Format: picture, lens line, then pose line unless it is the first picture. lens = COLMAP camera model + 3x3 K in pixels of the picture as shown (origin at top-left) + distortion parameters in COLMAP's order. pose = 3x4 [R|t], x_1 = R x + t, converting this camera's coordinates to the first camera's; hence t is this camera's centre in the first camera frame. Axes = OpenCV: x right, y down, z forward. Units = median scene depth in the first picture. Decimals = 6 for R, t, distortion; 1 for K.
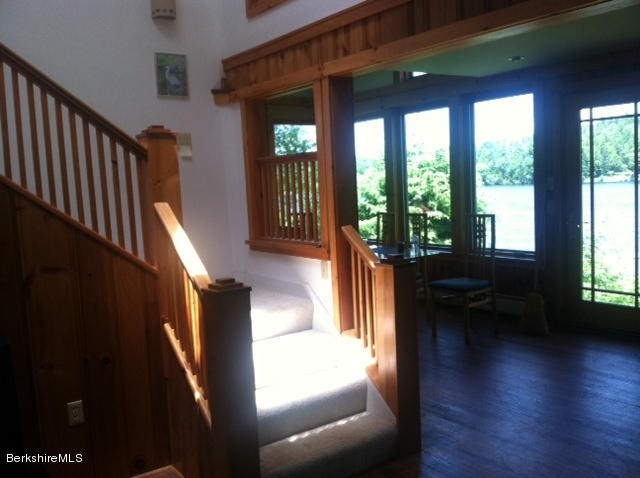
lens RADIAL K [[632.1, 0, 320.3], [0, 632.1, 248.8], [0, 0, 1]] dist [0.016243, -0.209199]
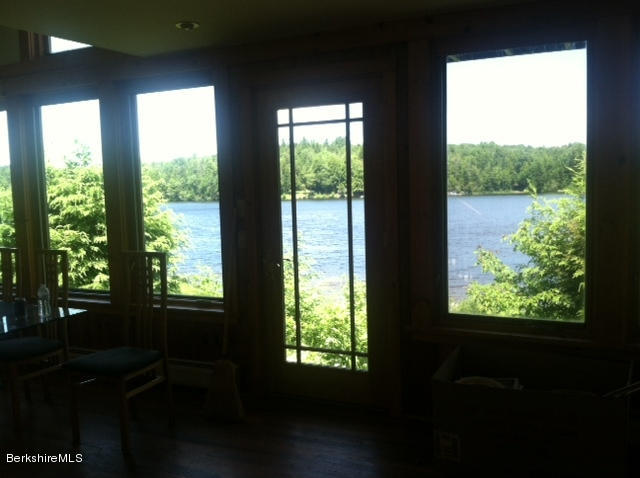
lens RADIAL K [[615.6, 0, 320.5], [0, 615.6, 241.2], [0, 0, 1]] dist [0.132690, -0.447604]
pose [[0.887511, -0.016042, 0.460507, 0.093056], [0.032223, 0.999108, -0.027298, -0.034336], [-0.459658, 0.039066, 0.887236, 0.258731]]
